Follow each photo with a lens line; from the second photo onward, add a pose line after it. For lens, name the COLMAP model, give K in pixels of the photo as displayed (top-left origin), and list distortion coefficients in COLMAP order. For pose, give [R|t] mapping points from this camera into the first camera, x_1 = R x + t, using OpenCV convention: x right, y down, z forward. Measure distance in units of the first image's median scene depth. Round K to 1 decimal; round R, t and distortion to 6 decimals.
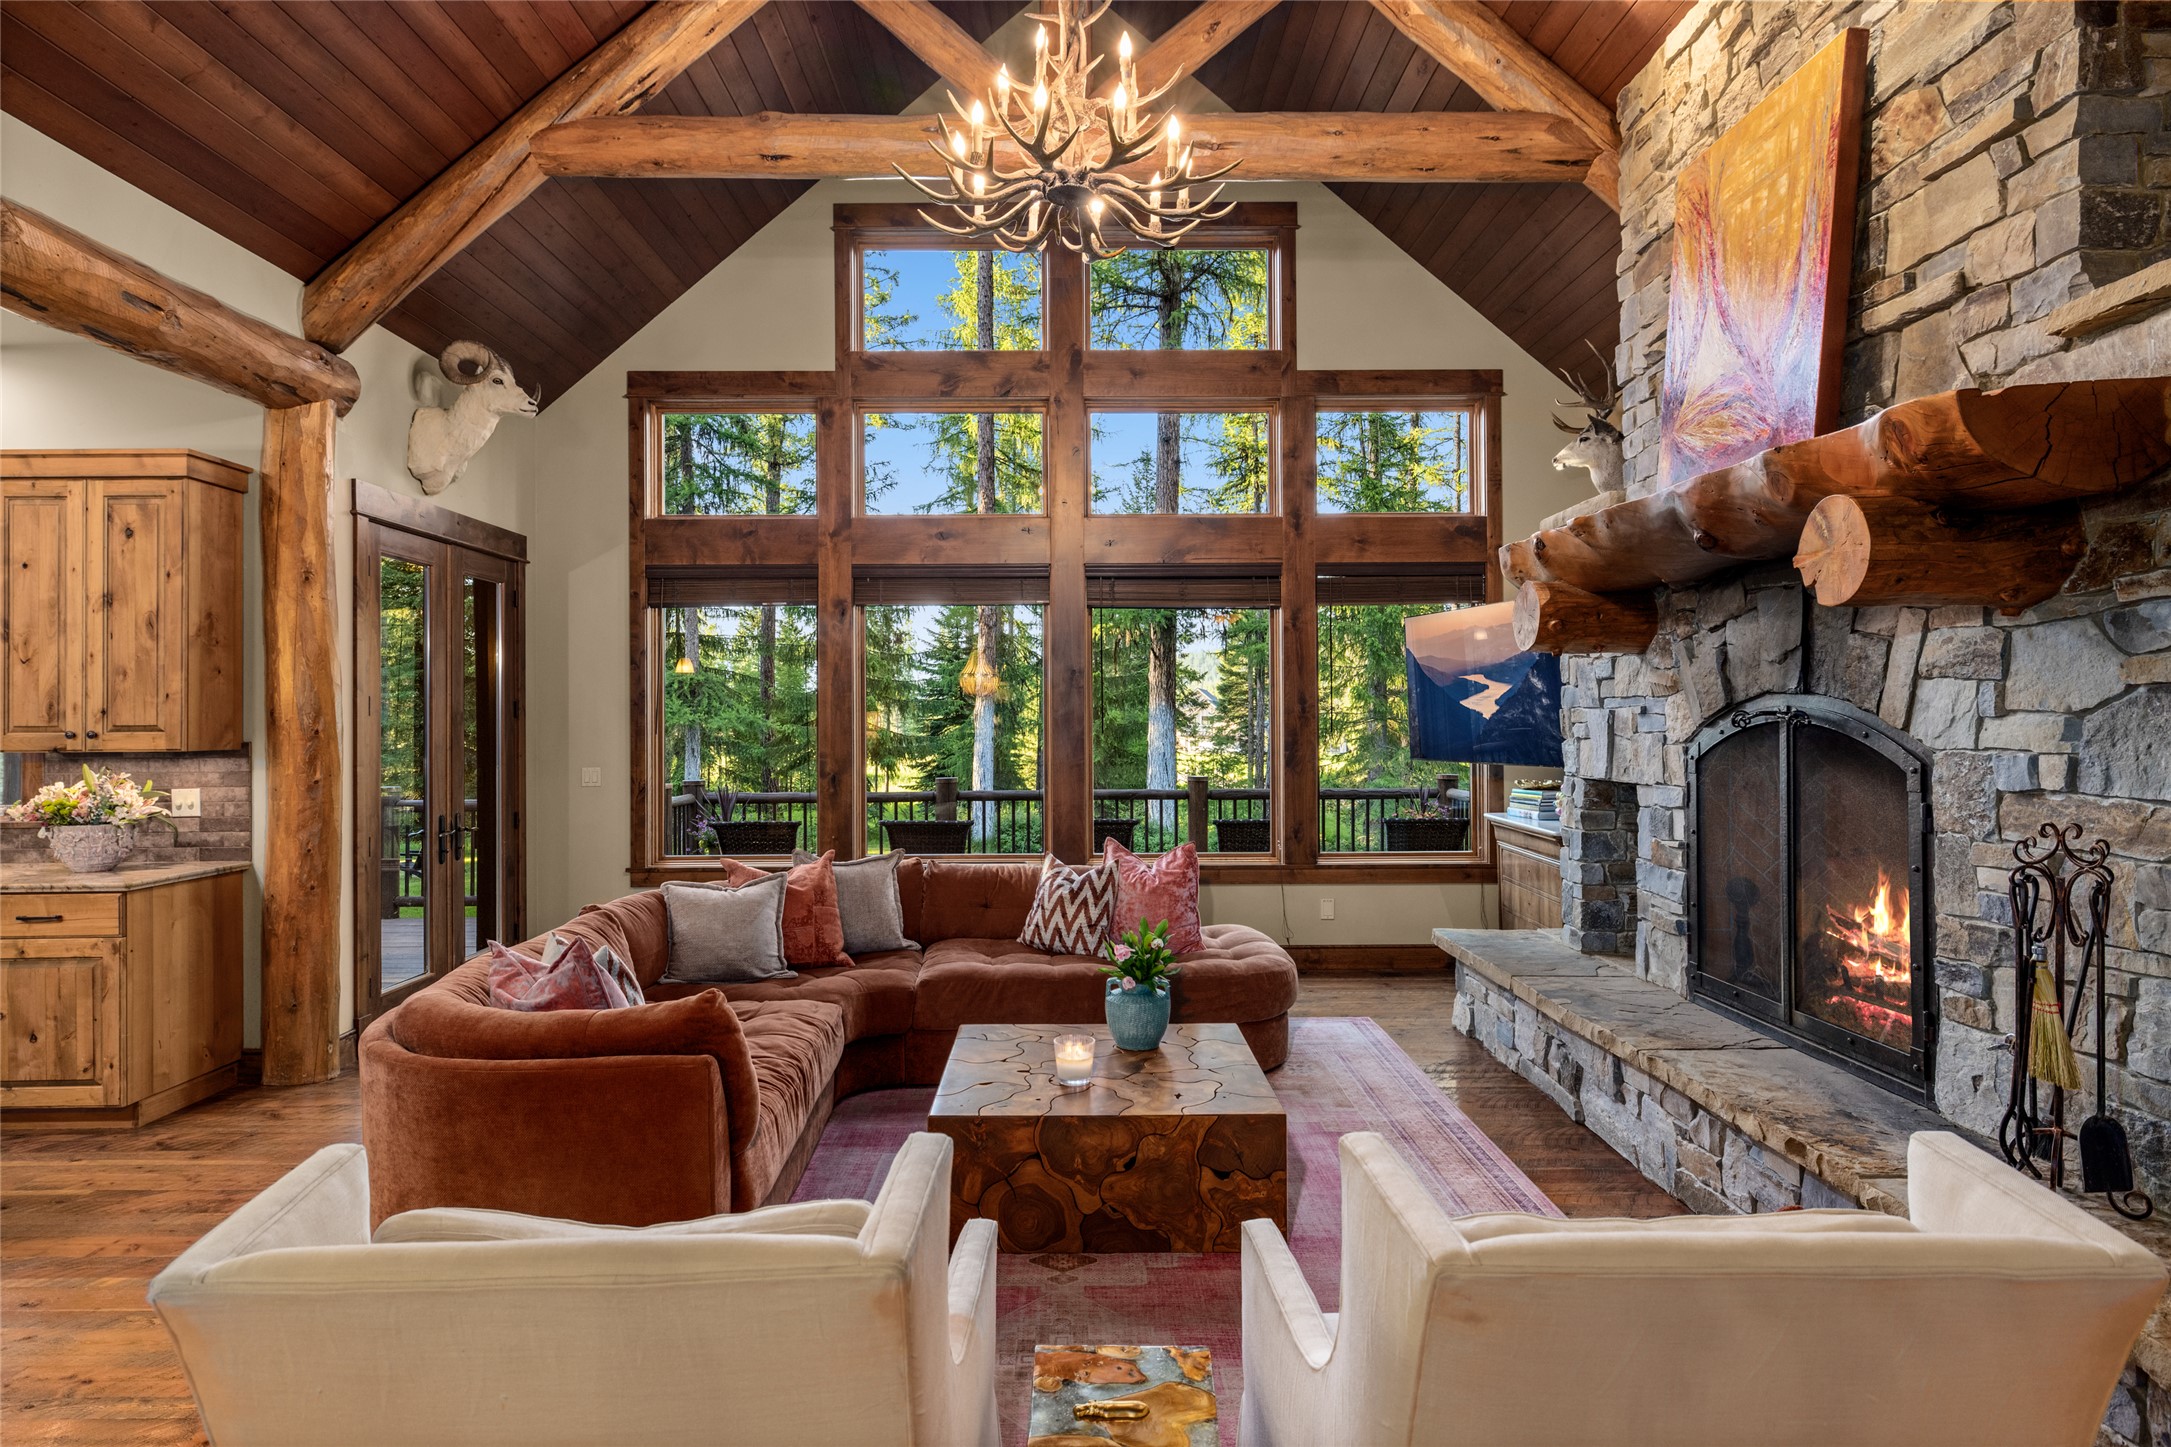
lens RADIAL K [[1204.9, 0, 1070.6], [0, 1204.9, 710.9], [0, 0, 1]] dist [-0.001204, -0.000072]
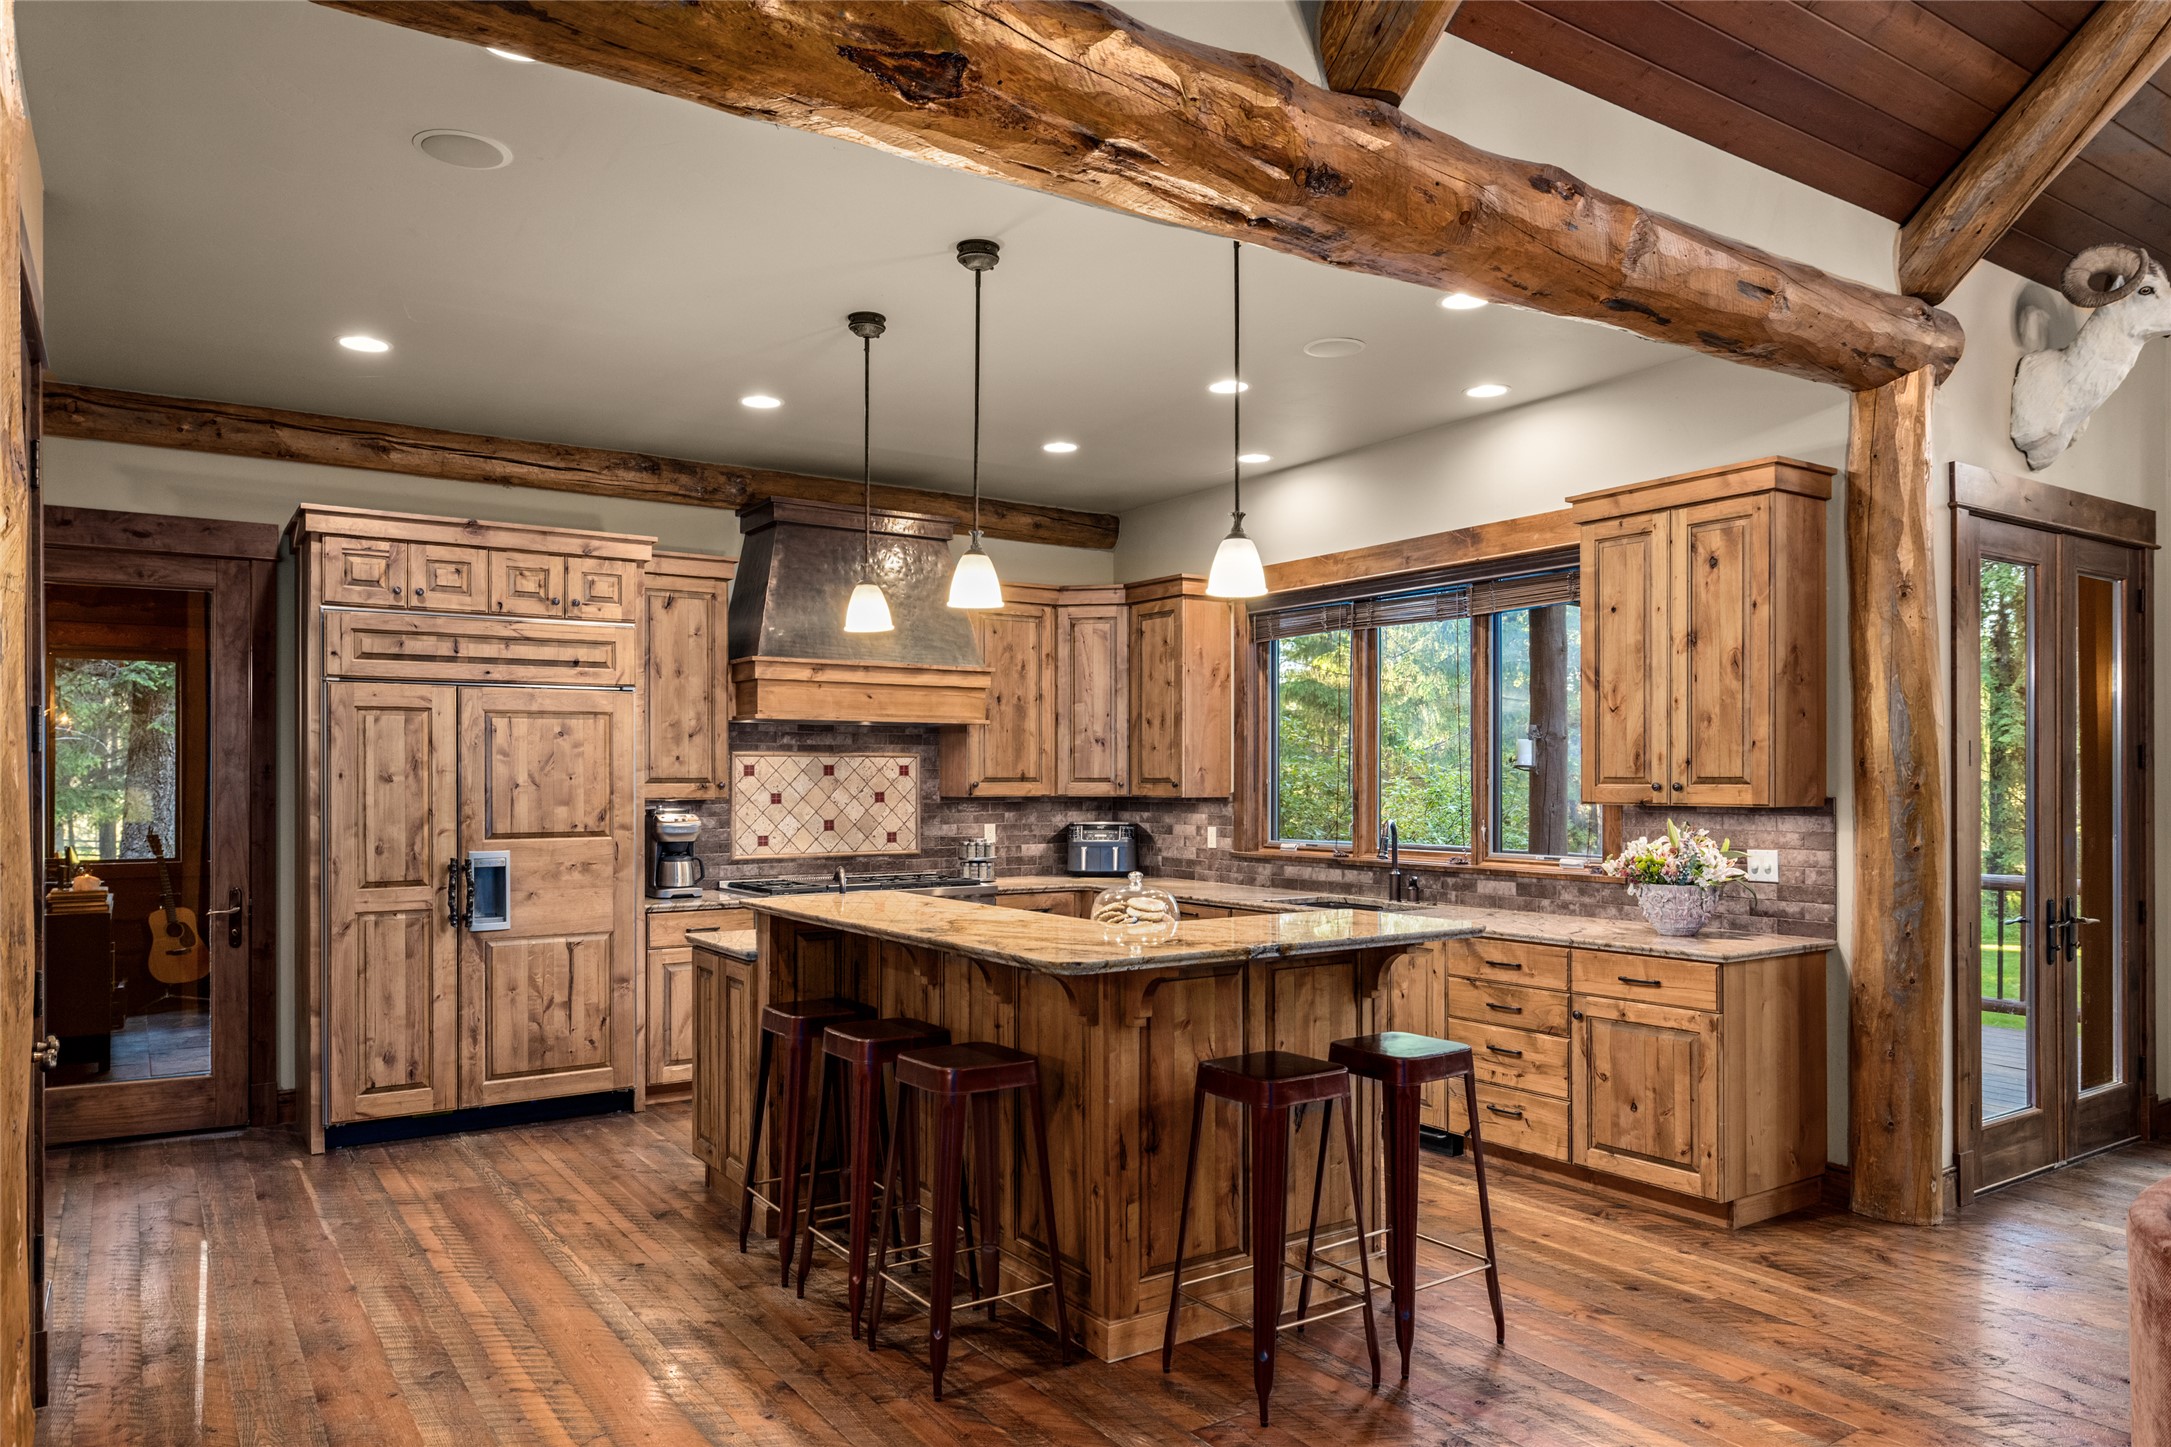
lens RADIAL K [[1427.1, 0, 1104.0], [0, 1427.1, 777.4], [0, 0, 1]] dist [-0.004080, 0.013383]
pose [[0.562242, 0.004328, -0.826962, -0.148927], [0.005899, 0.999940, 0.009244, -0.000086], [0.826952, -0.010075, 0.562182, 0.024791]]
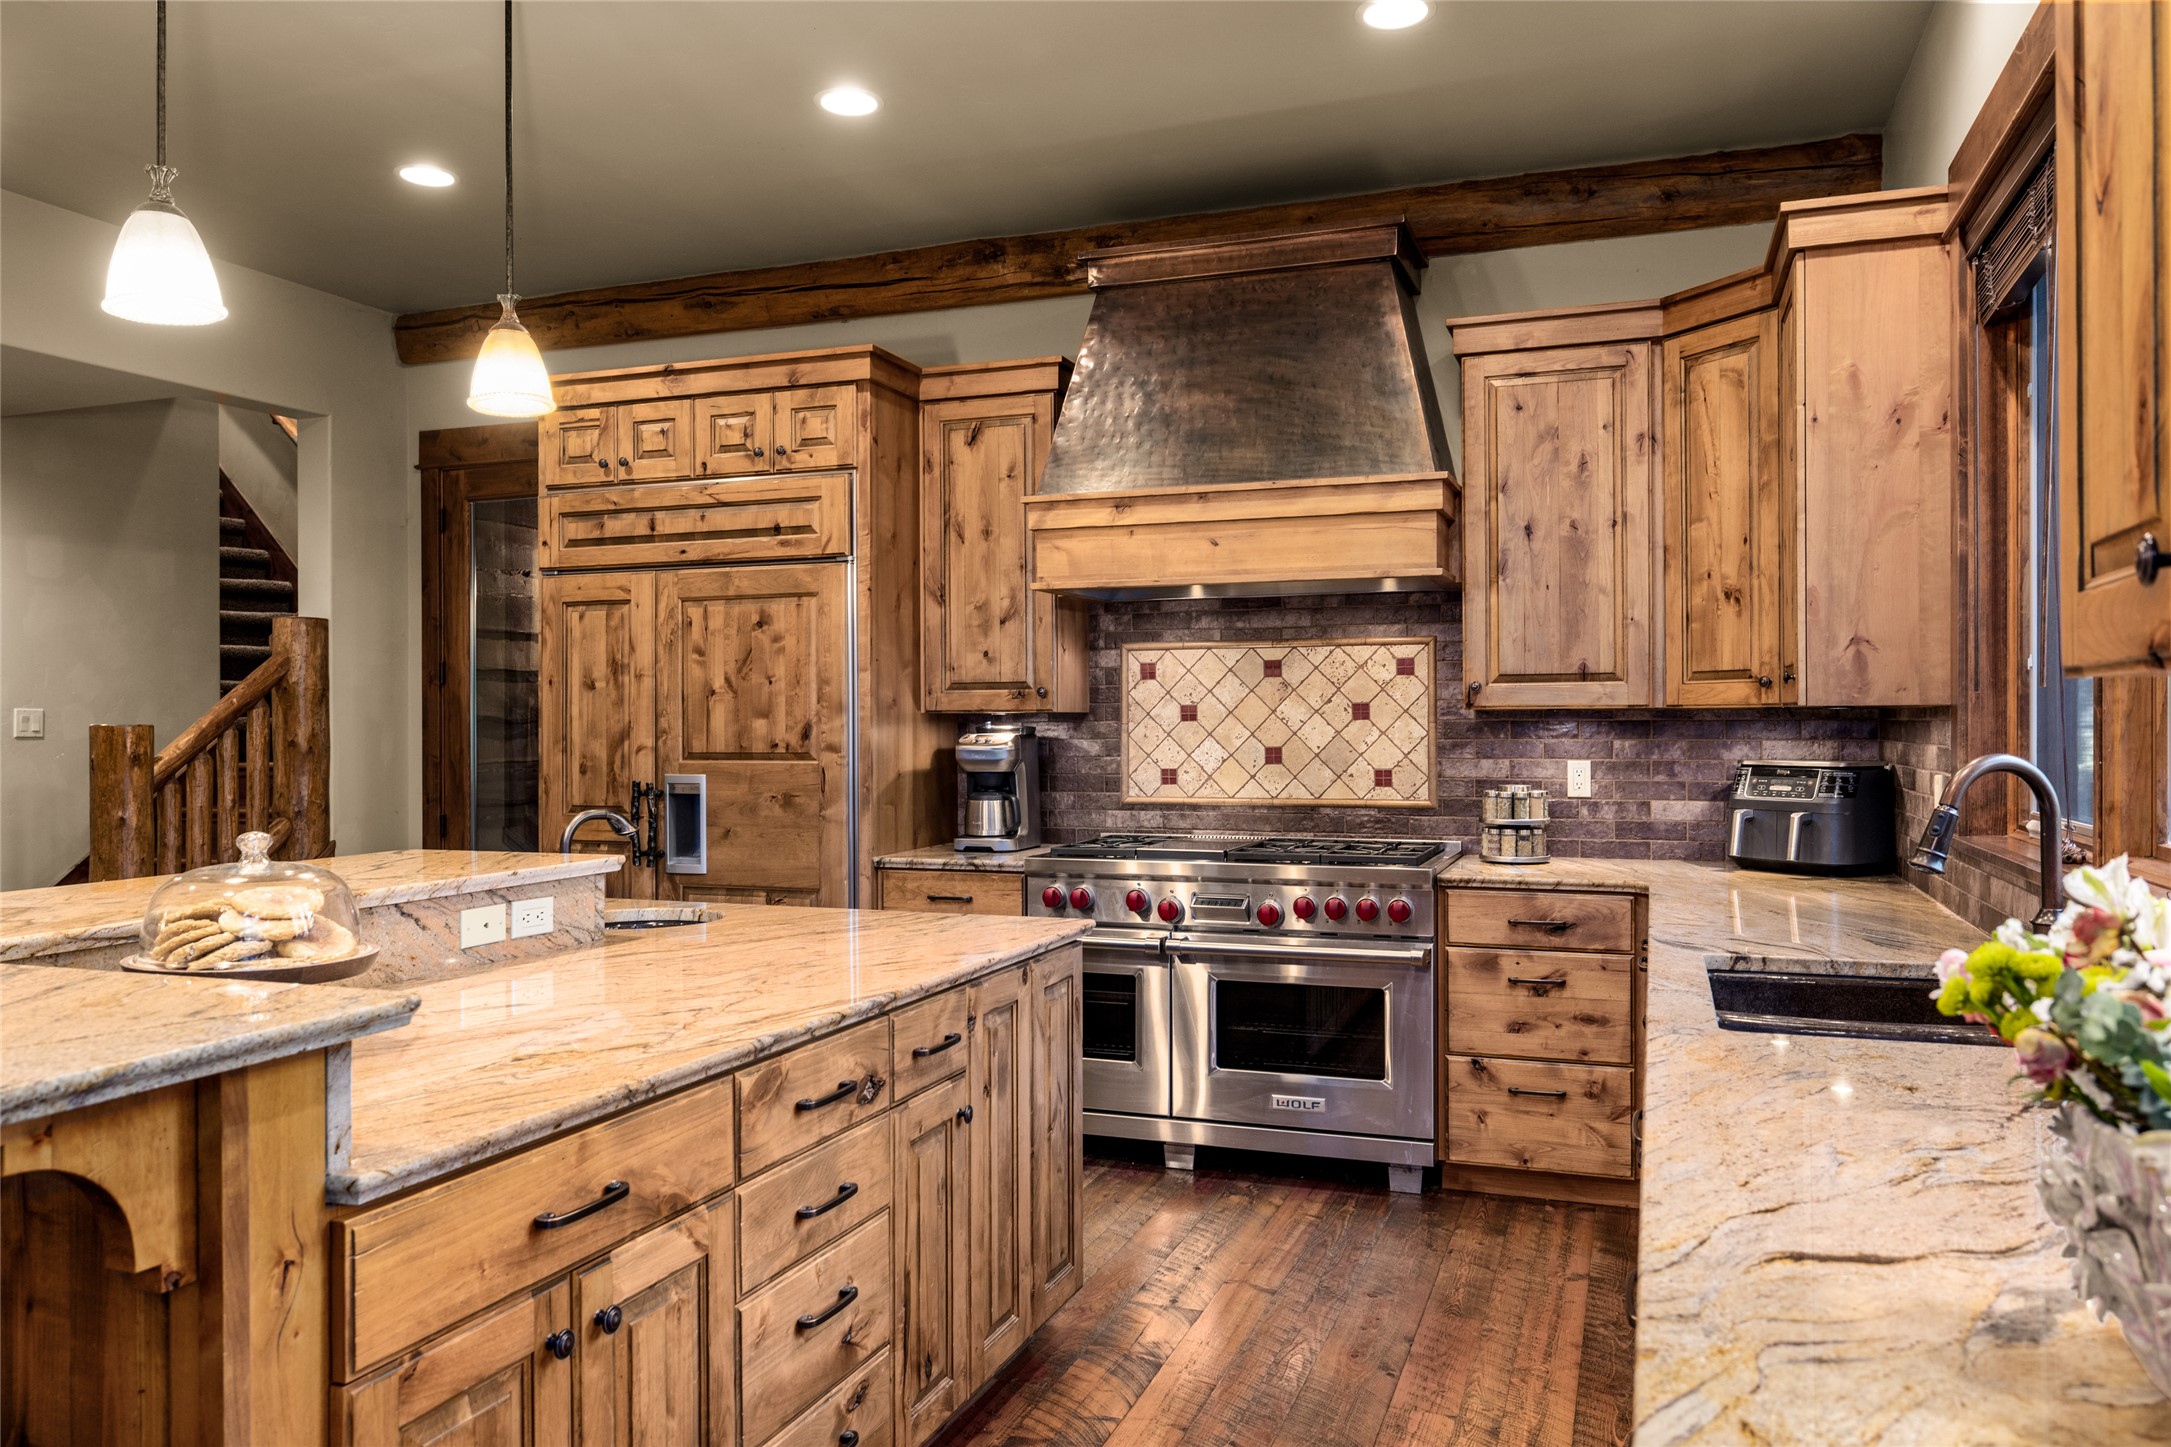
lens RADIAL K [[1548.7, 0, 1079.2], [0, 1548.7, 718.5], [0, 0, 1]] dist [-0.001064, 0.007084]
pose [[-0.352307, 0.004915, -0.935872, -0.545622], [0.015844, 0.999874, -0.000714, 0.036882], [0.935750, -0.015079, -0.352341, 0.879135]]
